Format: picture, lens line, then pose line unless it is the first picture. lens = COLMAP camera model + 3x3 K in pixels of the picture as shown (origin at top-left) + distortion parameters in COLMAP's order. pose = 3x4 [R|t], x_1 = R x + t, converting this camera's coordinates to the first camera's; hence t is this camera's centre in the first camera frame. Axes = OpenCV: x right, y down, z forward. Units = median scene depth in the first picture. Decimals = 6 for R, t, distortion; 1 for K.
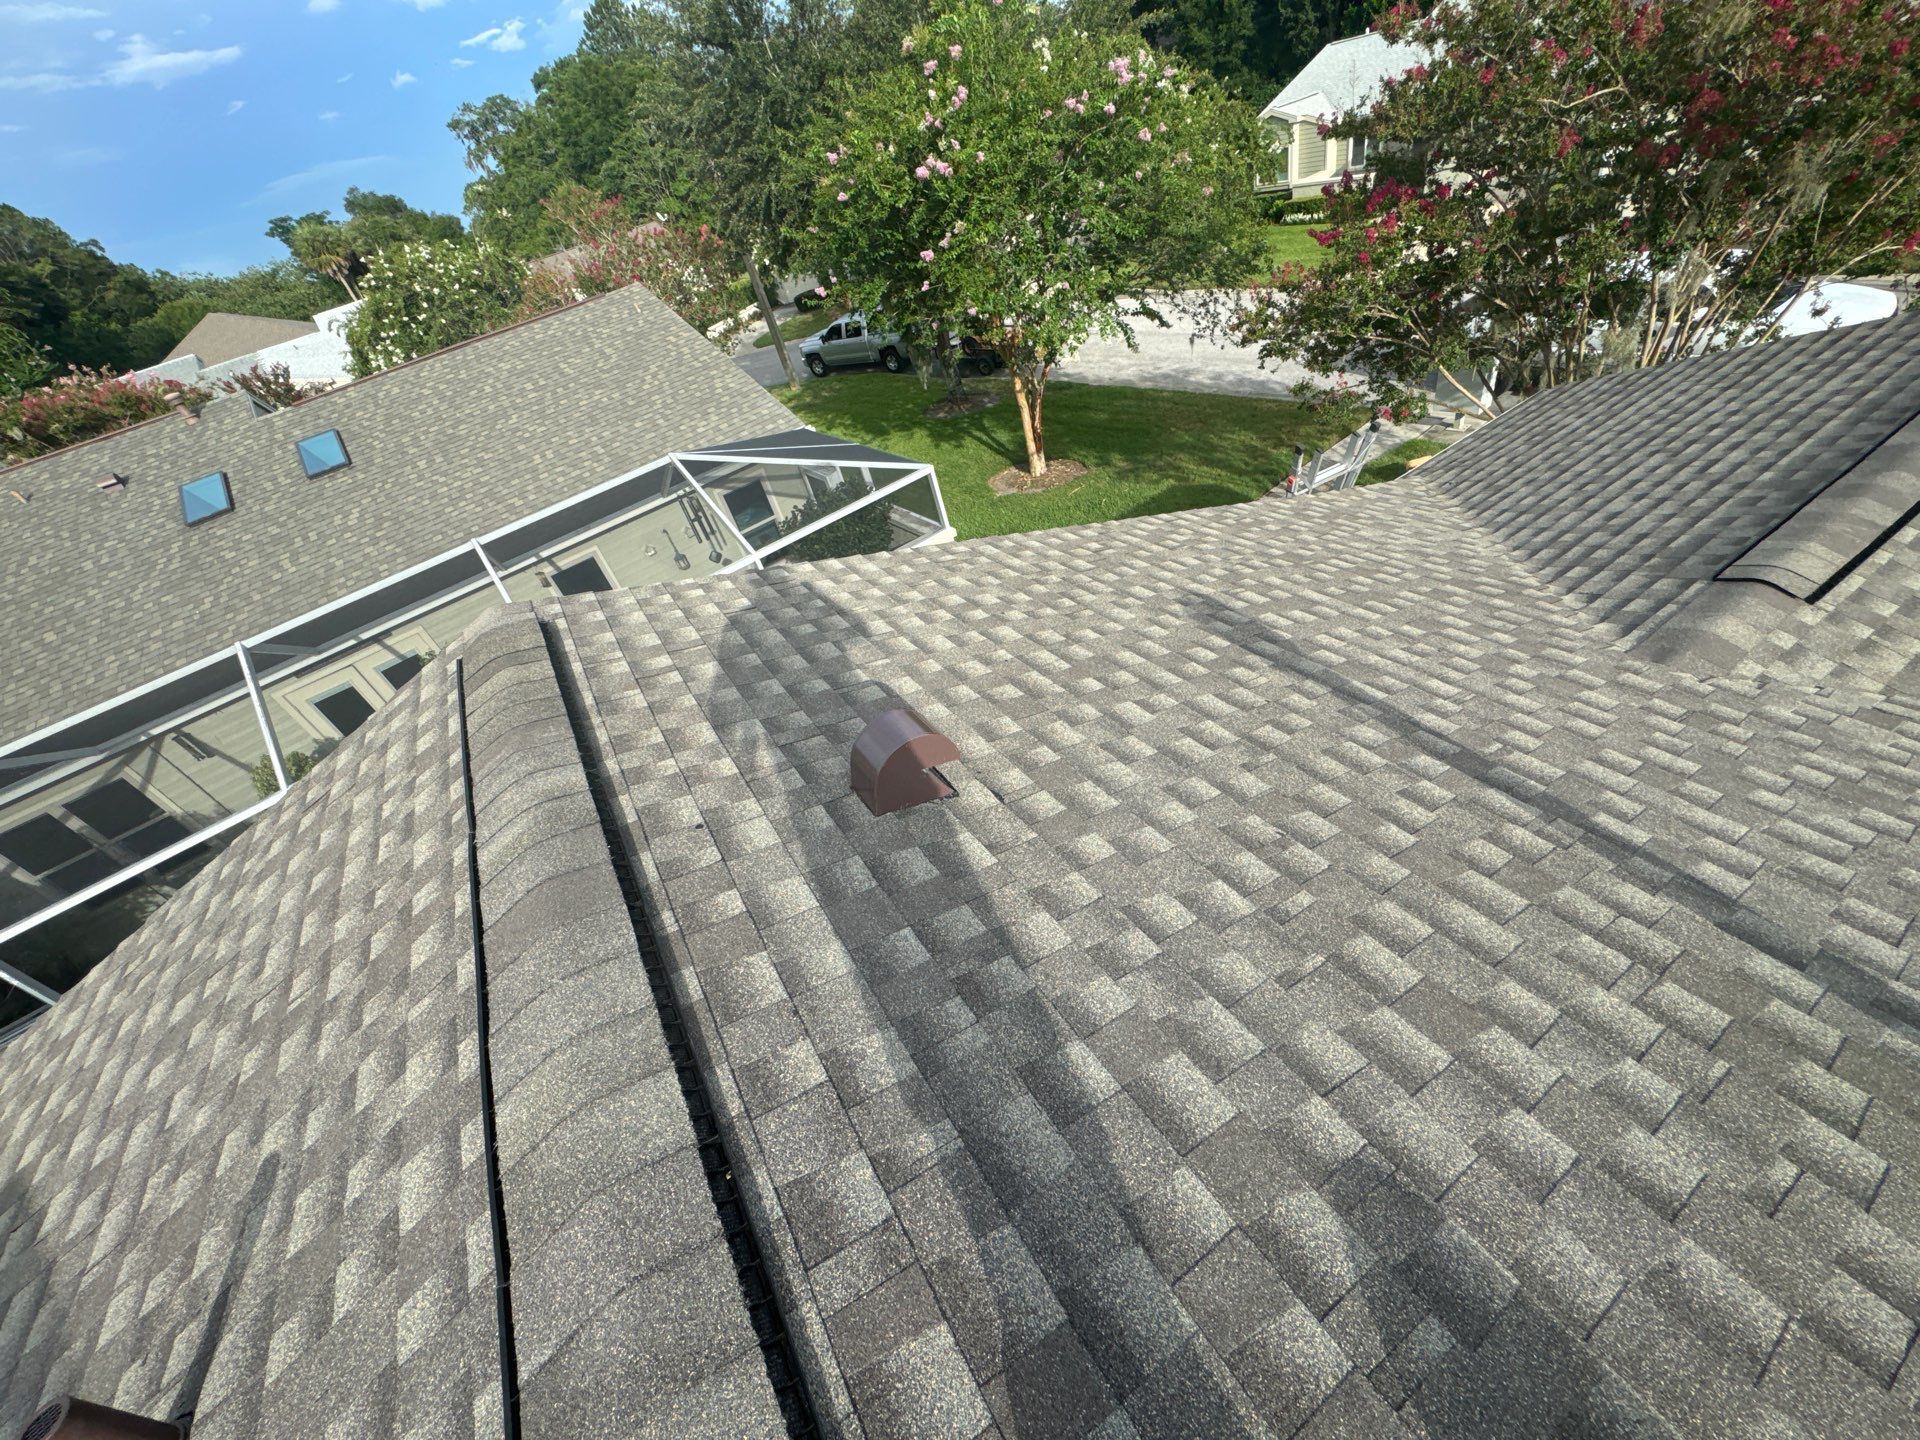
lens RADIAL K [[765.2, 0, 953.7], [0, 765.2, 717.3], [0, 0, 1]] dist [-0.001524, 0.000041]
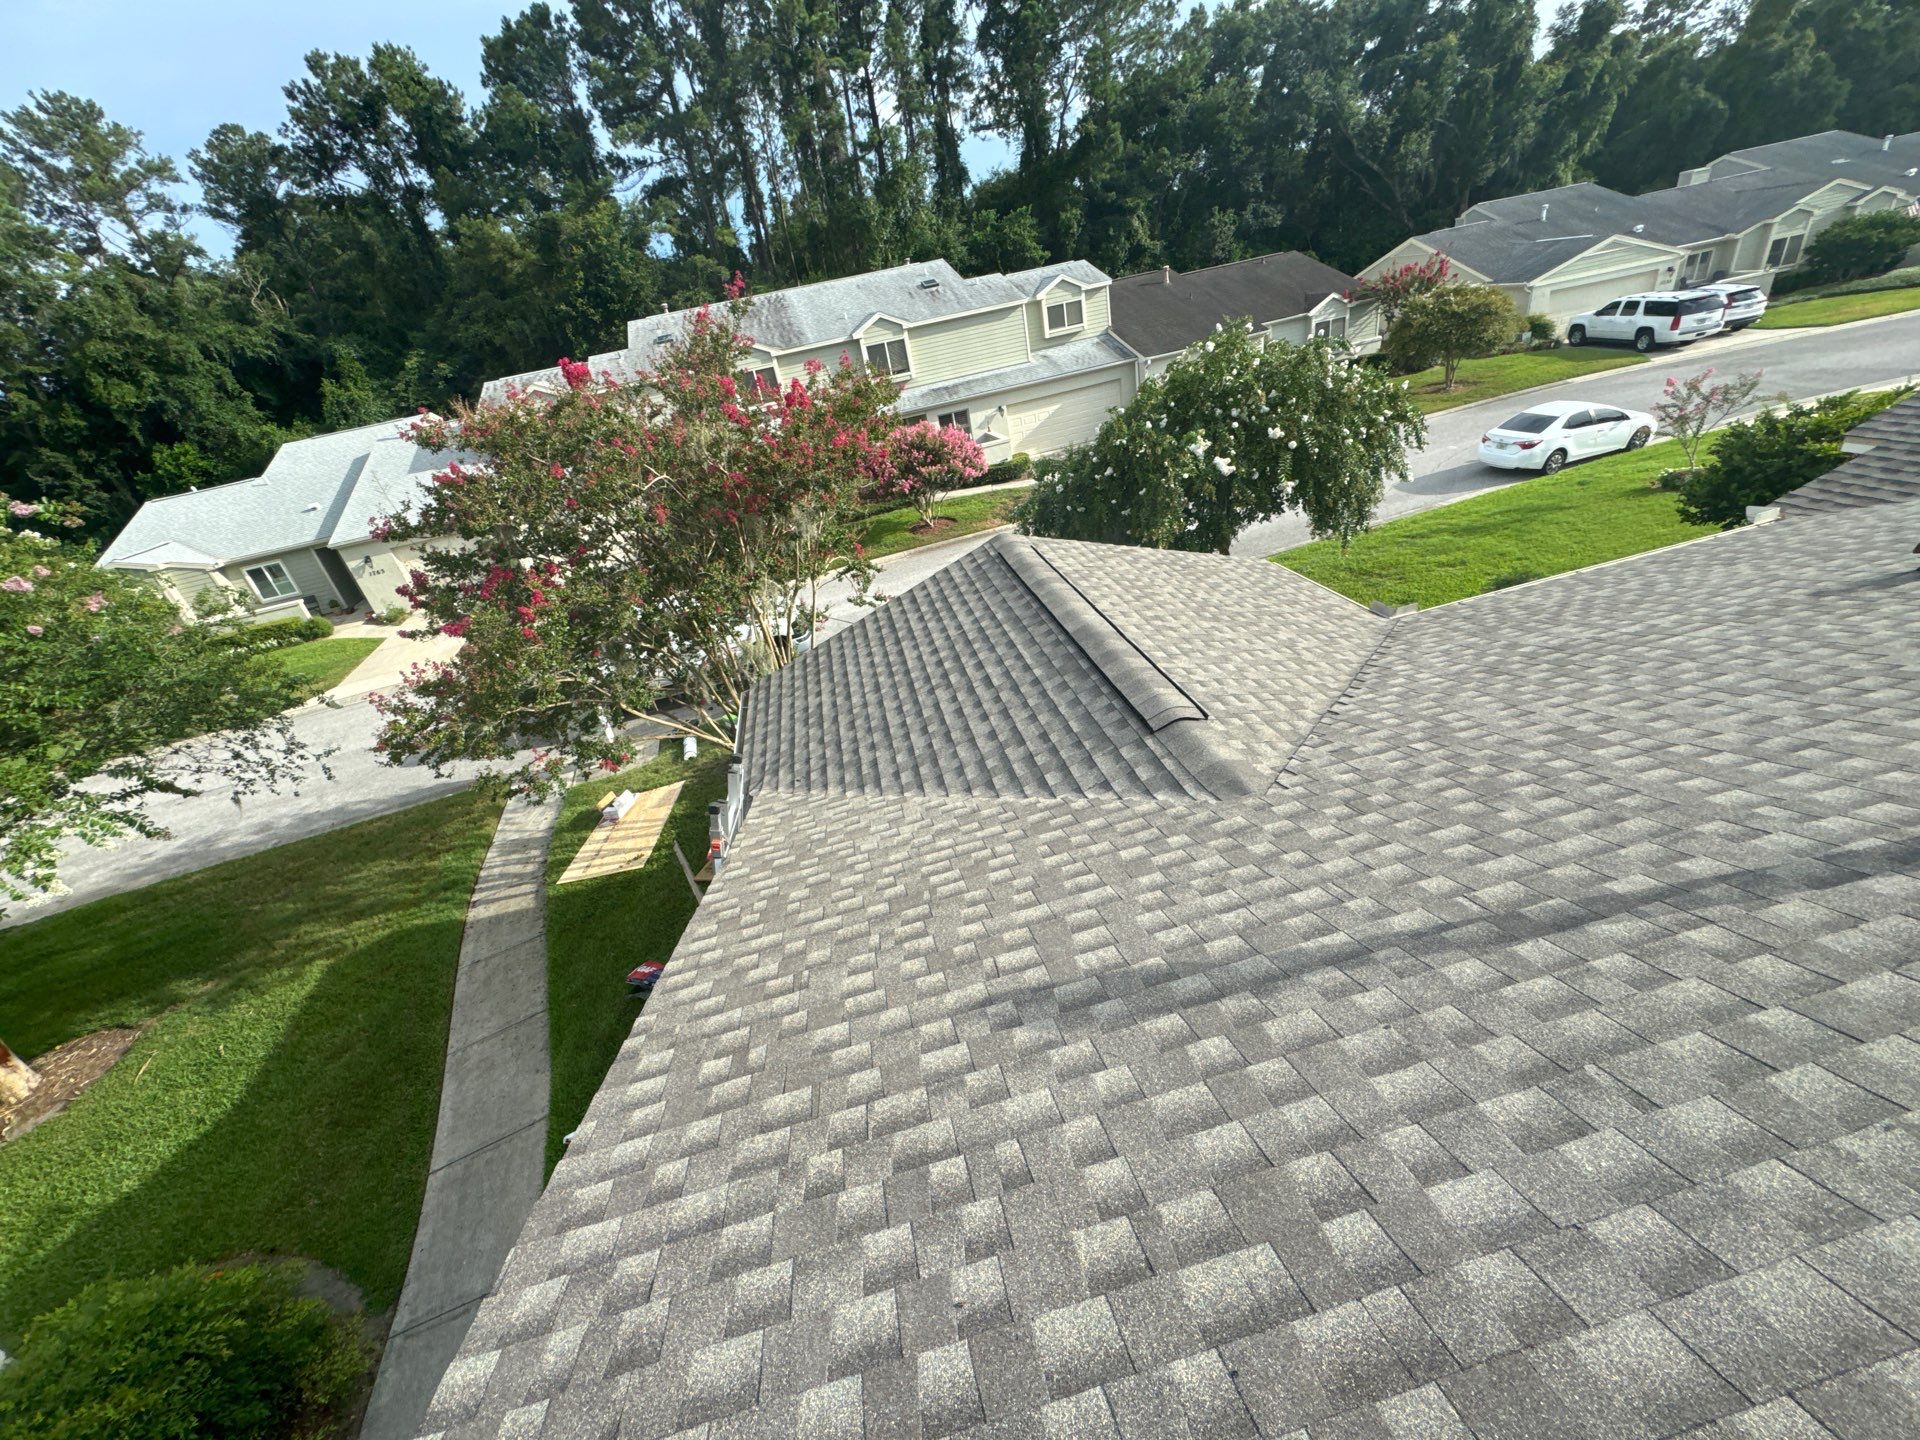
lens RADIAL K [[765.2, 0, 960.3], [0, 765.2, 723.1], [0, 0, 1]] dist [-0.001524, 0.000041]
pose [[0.374266, -0.297010, 0.878470, -0.044373], [0.642333, 0.766287, -0.014580, -0.078431], [-0.668830, 0.569727, 0.477575, 0.125324]]
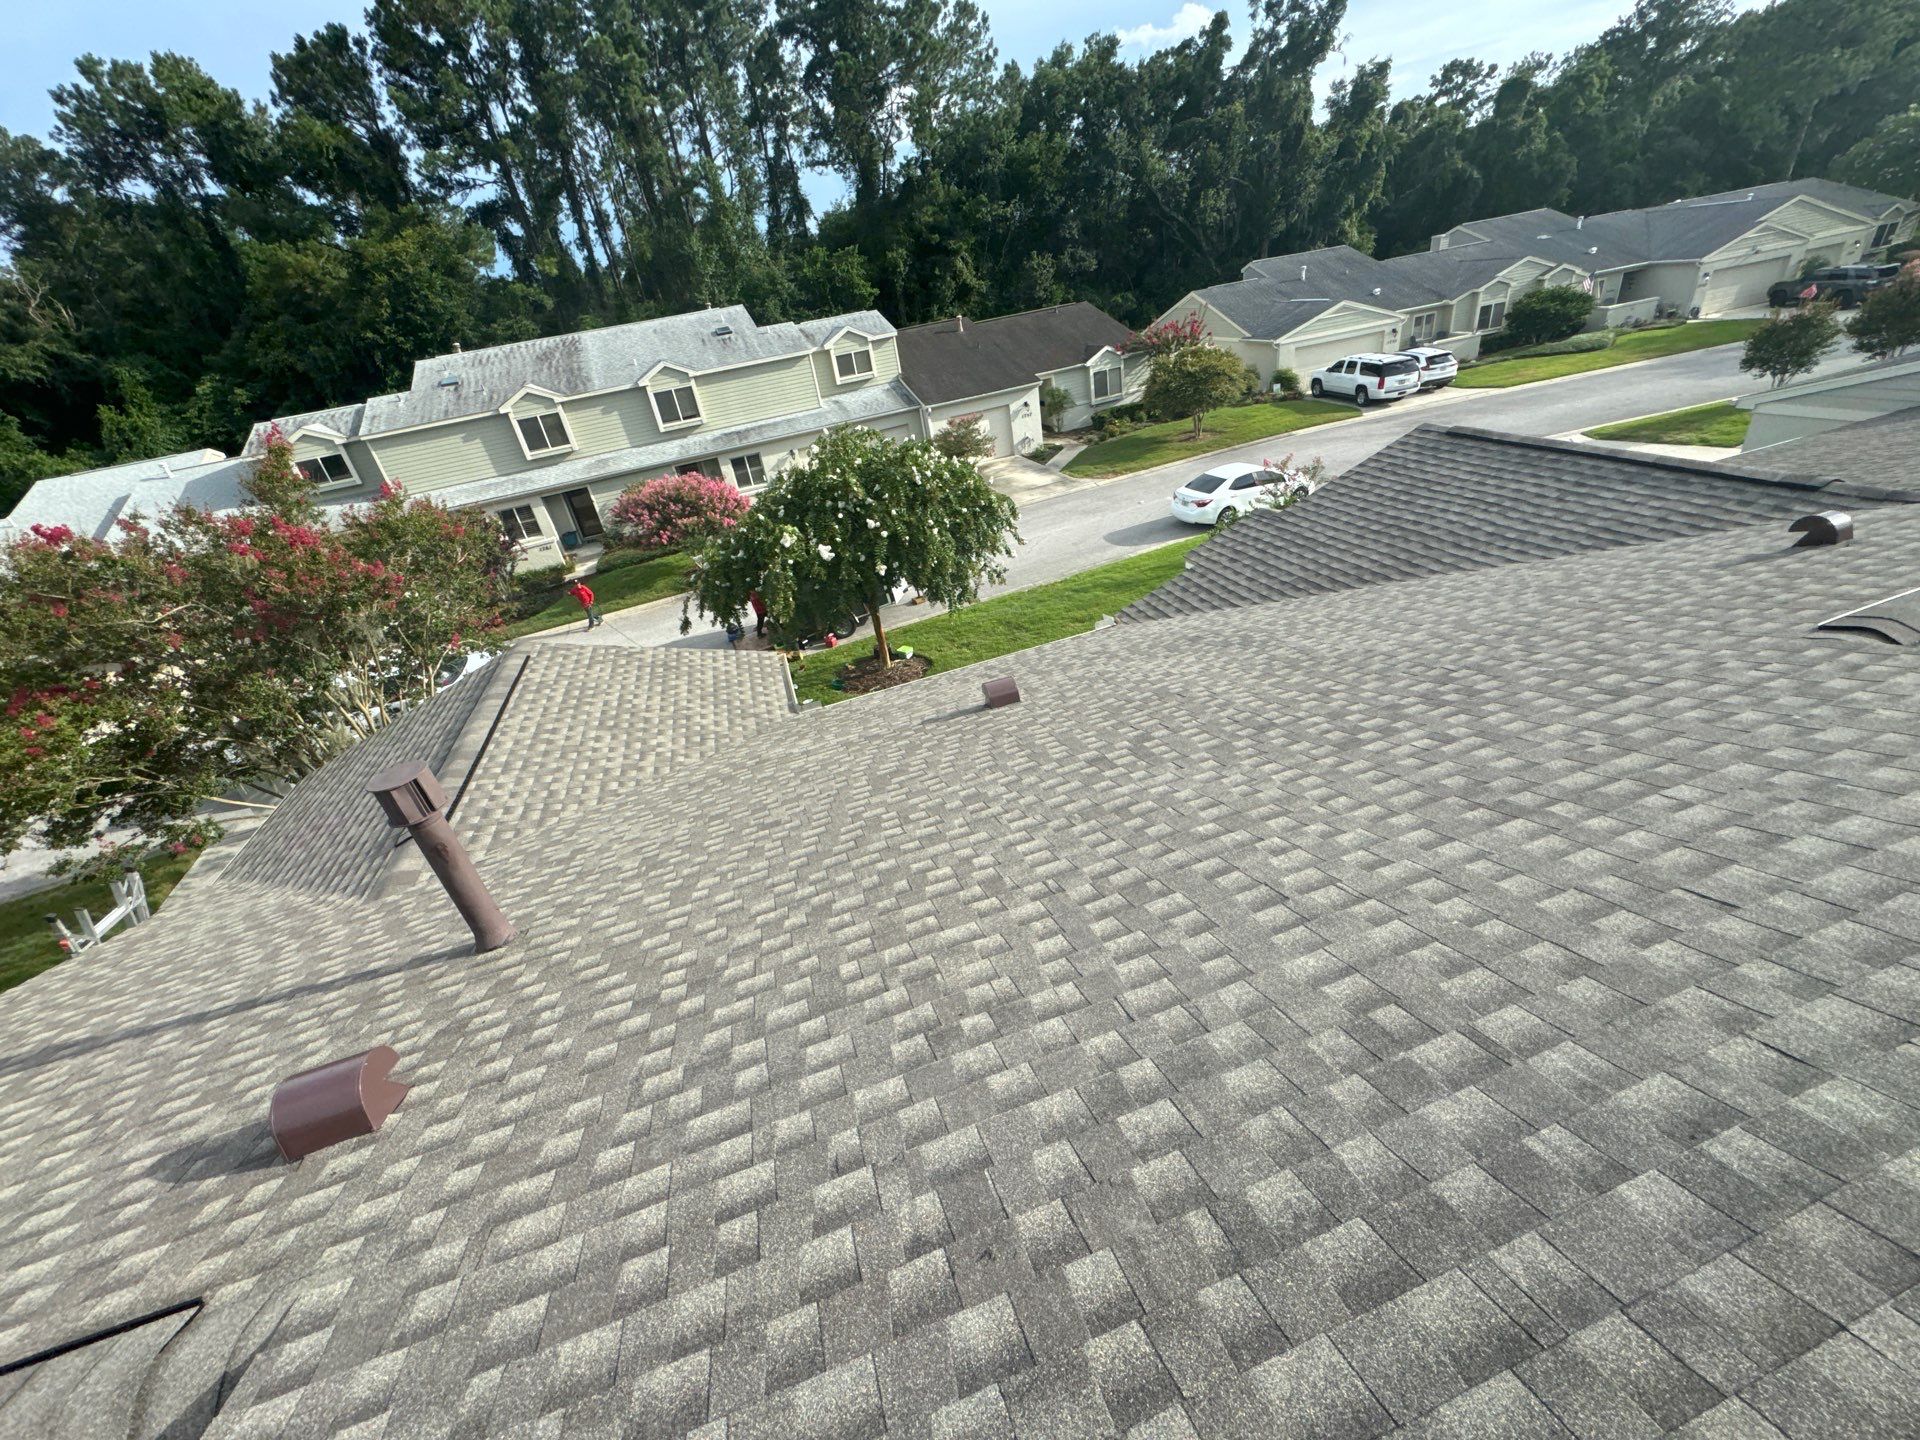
lens RADIAL K [[765.2, 0, 962.1], [0, 765.2, 724.9], [0, 0, 1]] dist [-0.001524, 0.000041]
pose [[0.268987, -0.301568, 0.914715, -0.030436], [0.664941, 0.745211, 0.050148, 0.075110], [-0.696778, 0.594742, 0.400977, -0.147367]]
